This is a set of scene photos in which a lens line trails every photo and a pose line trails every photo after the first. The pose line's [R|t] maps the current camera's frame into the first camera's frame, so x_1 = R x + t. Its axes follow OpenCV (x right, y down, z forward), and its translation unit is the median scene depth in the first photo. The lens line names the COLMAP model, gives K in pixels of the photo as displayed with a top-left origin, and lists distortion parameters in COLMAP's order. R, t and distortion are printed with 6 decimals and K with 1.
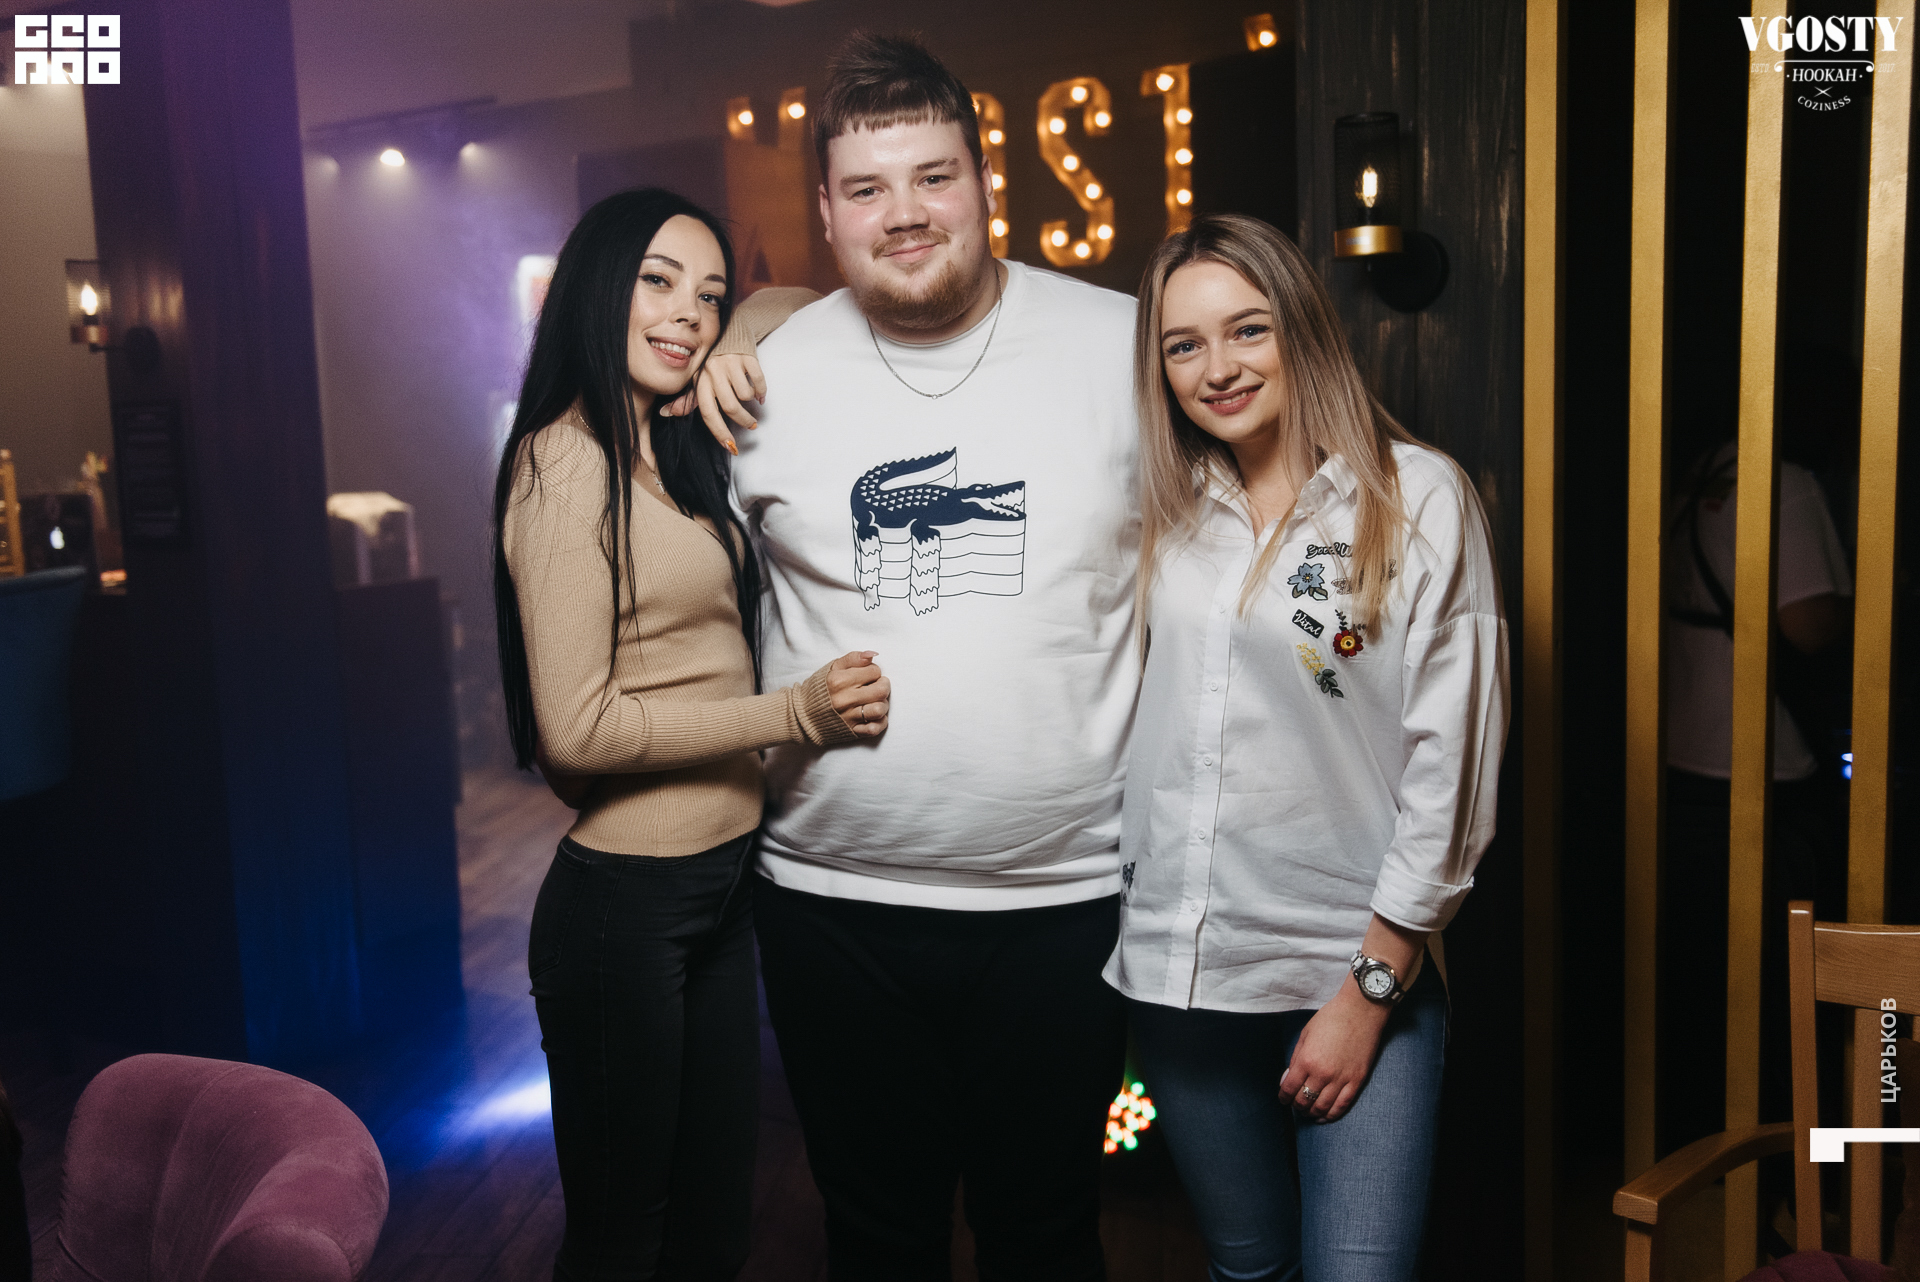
lens RADIAL K [[1832.7, 0, 964.7], [0, 1832.7, 665.4], [0, 0, 1]] dist [-0.012435, 0.000000]
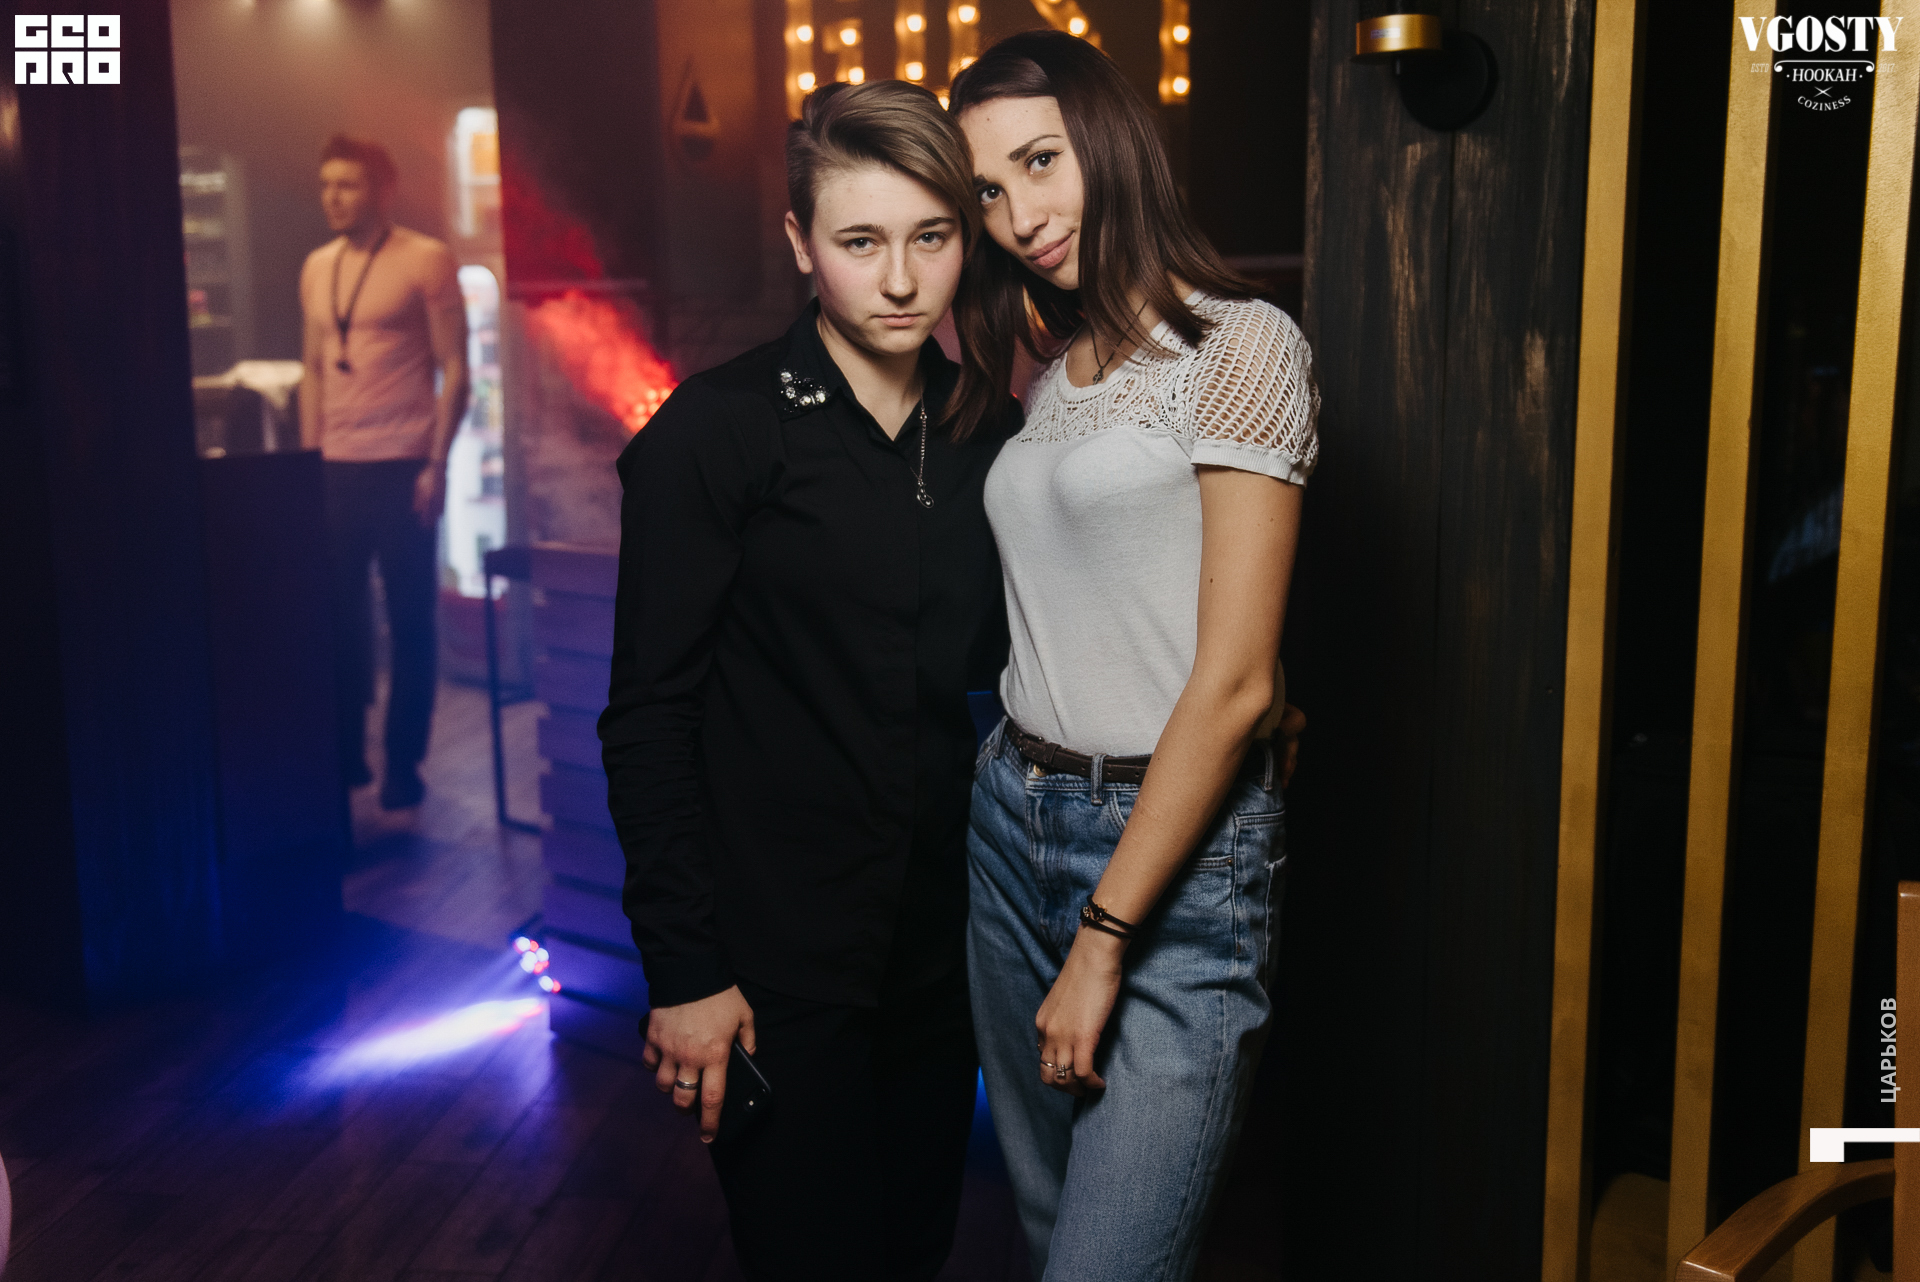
lens RADIAL K [[1832.7, 0, 977.2], [0, 1832.7, 644.9], [0, 0, 1]] dist [-0.012435, 0.000000]
pose [[0.999517, 0.029484, 0.009803, 0.024080], [-0.029812, 0.998936, 0.035188, 0.006091], [-0.008755, -0.035464, 0.999333, 0.126849]]
